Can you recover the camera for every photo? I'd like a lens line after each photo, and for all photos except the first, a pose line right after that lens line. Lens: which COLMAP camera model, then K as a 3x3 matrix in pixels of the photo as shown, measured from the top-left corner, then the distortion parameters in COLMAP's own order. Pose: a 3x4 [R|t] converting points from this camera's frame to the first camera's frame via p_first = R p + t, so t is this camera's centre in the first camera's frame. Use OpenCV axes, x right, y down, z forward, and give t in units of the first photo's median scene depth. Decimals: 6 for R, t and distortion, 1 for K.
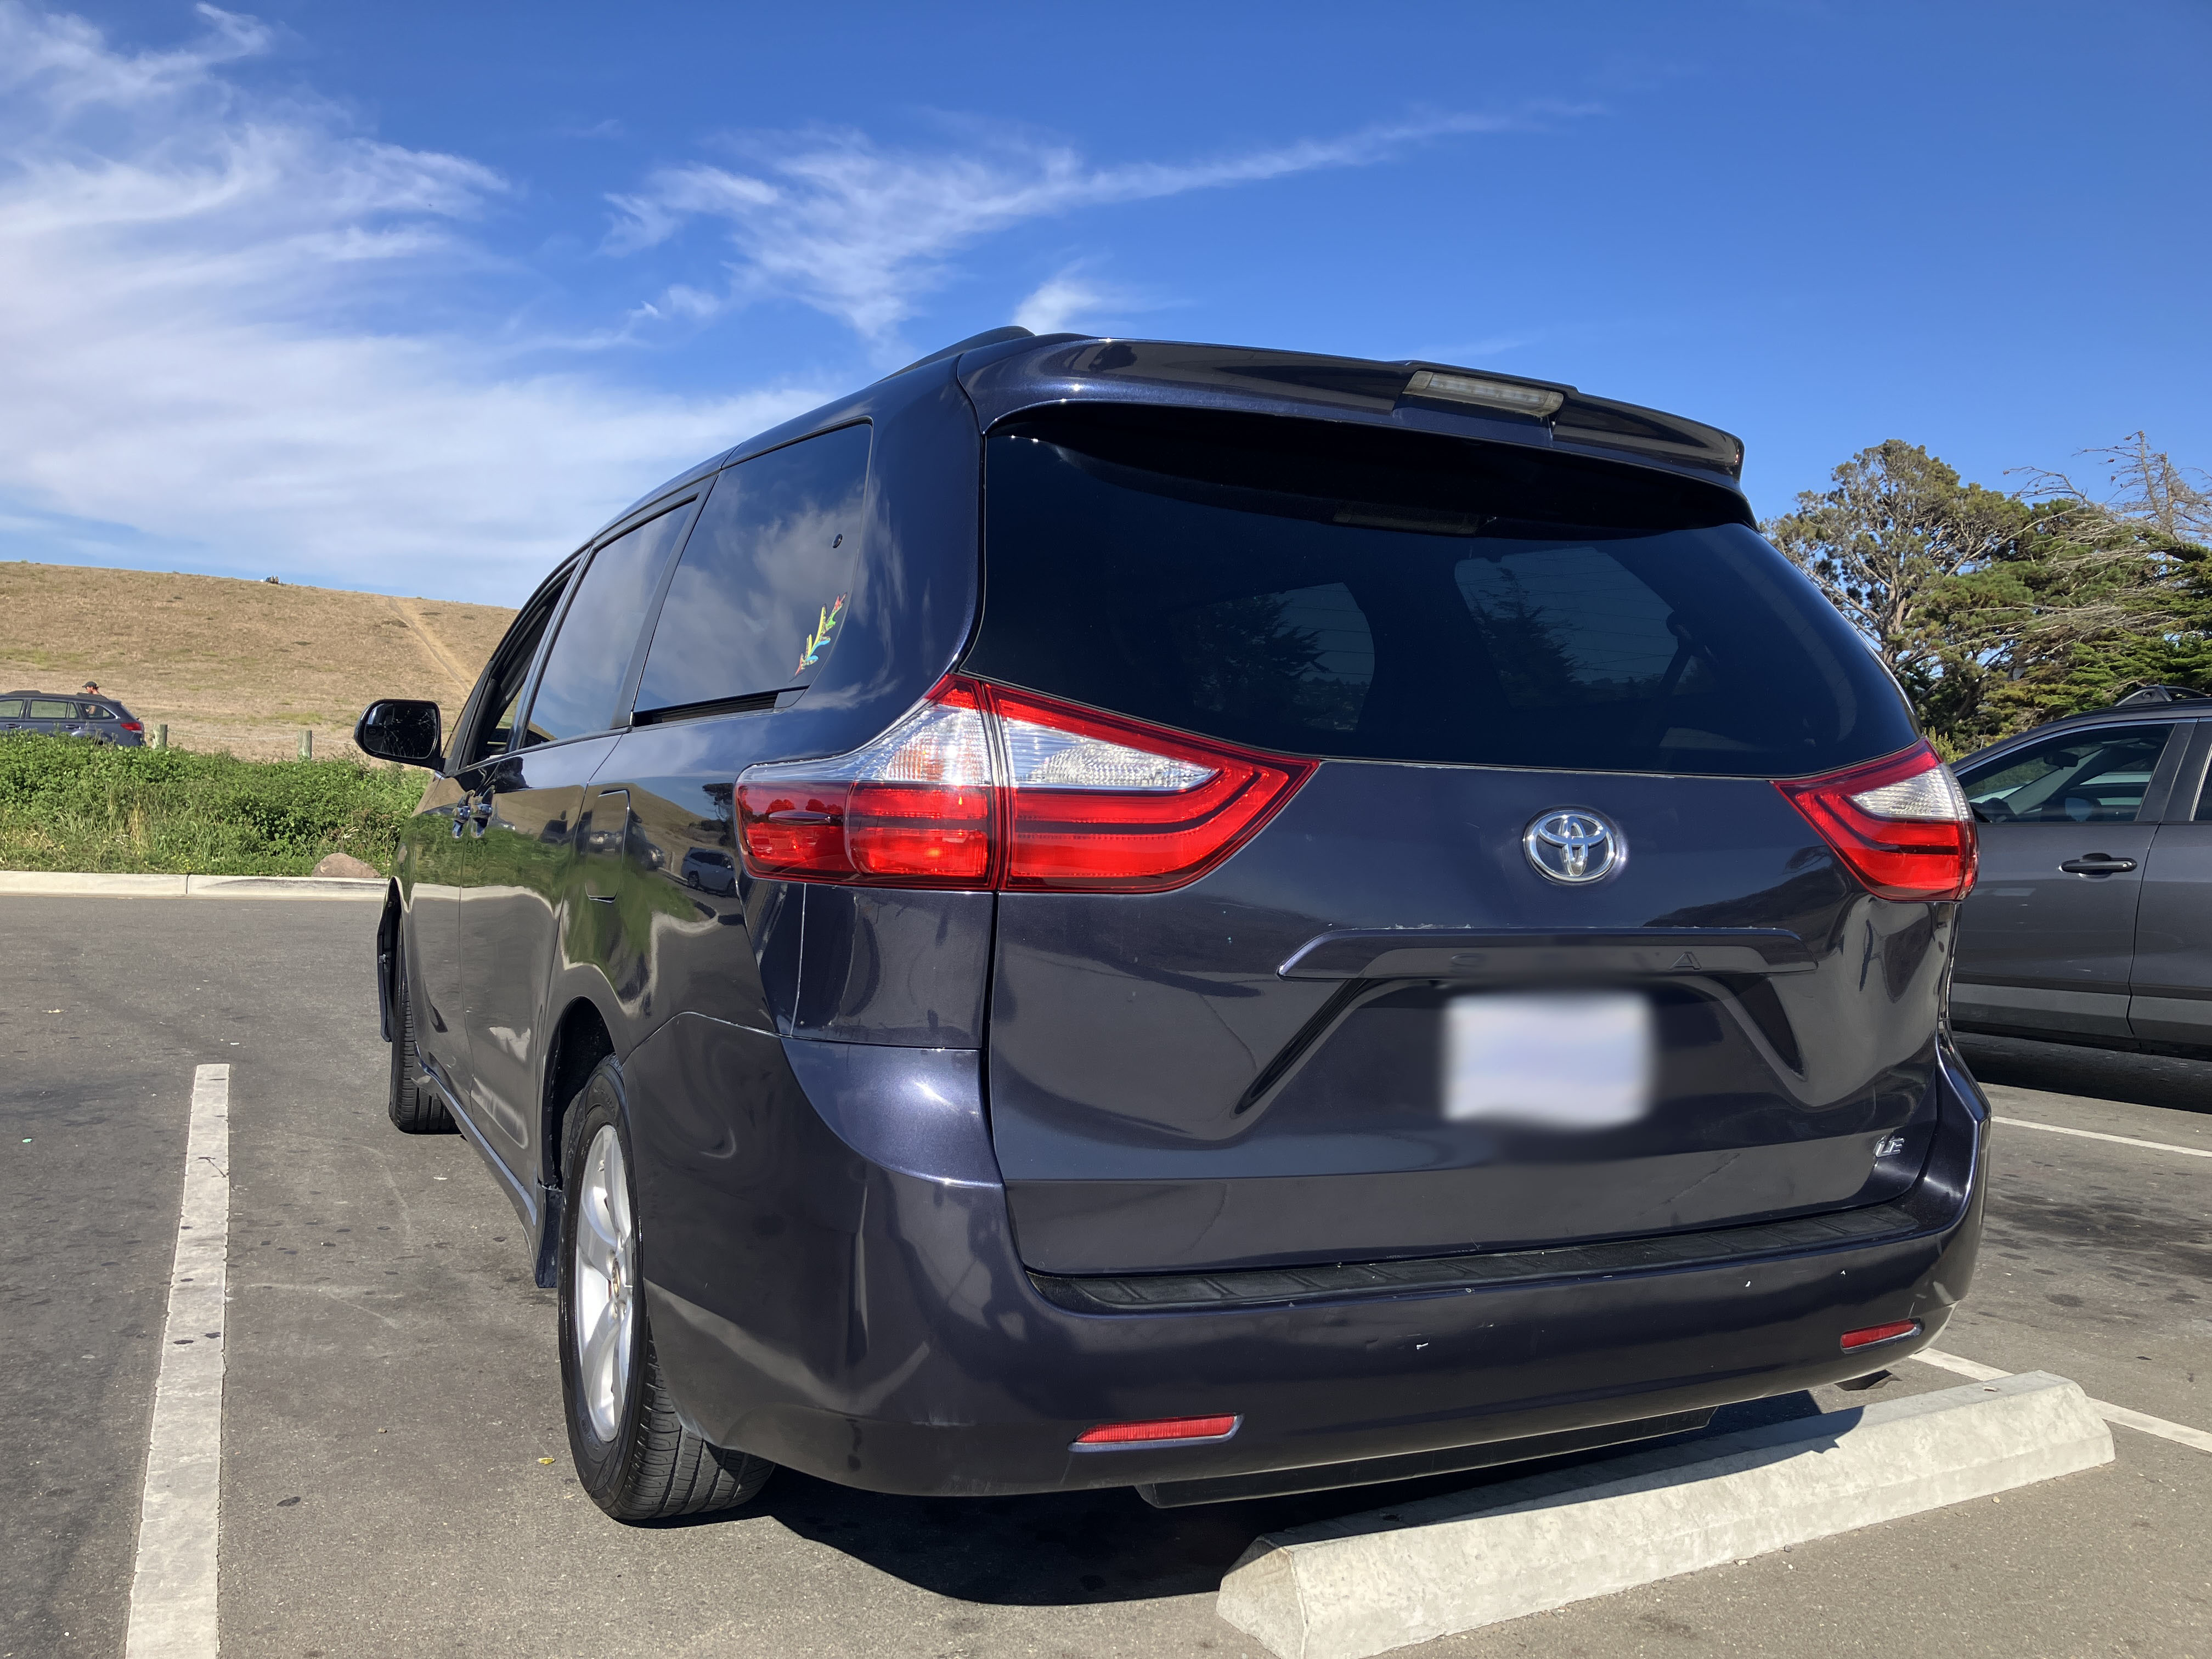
lens RADIAL K [[1818.6, 0, 1106.0], [0, 1818.6, 829.5], [0, 0, 1]] dist [0.002042, 0.004278]
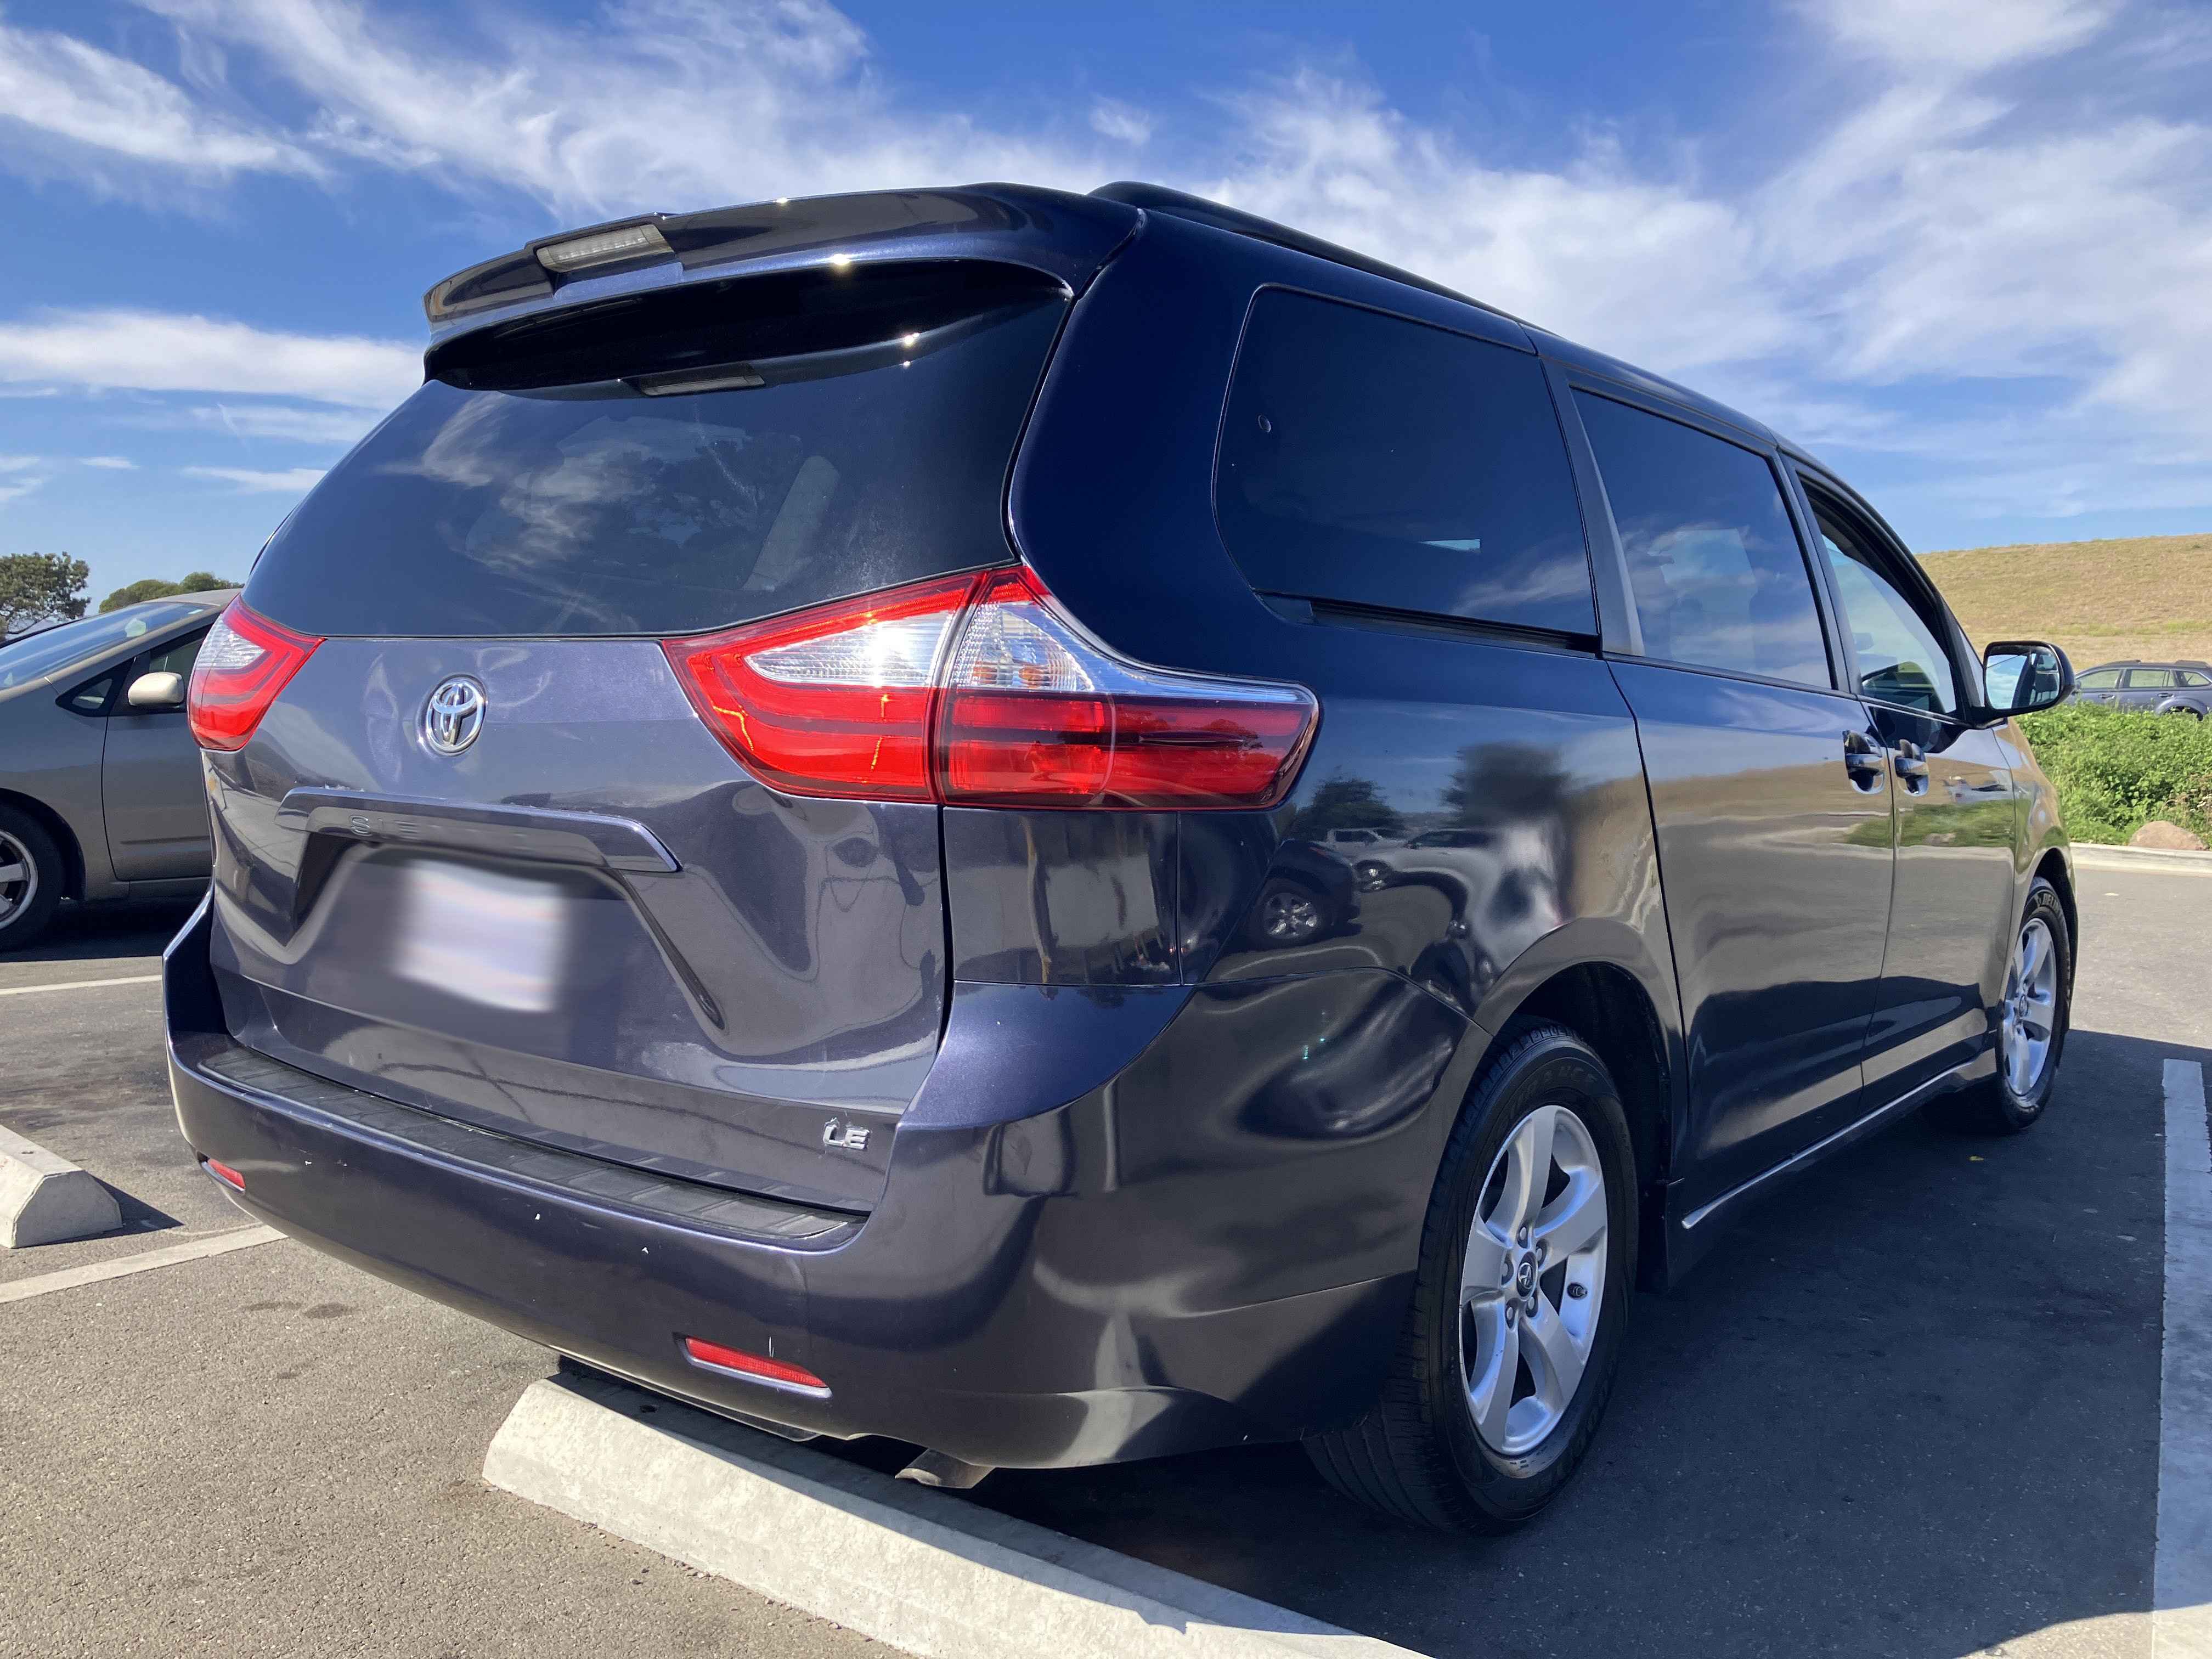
lens RADIAL K [[1818.6, 0, 1106.0], [0, 1818.6, 829.5], [0, 0, 1]] dist [0.002042, 0.004278]
pose [[0.455439, 0.050067, -0.888858, 0.472258], [-0.037110, 0.998617, 0.037235, 0.007272], [0.889493, 0.016027, 0.456667, 0.317957]]
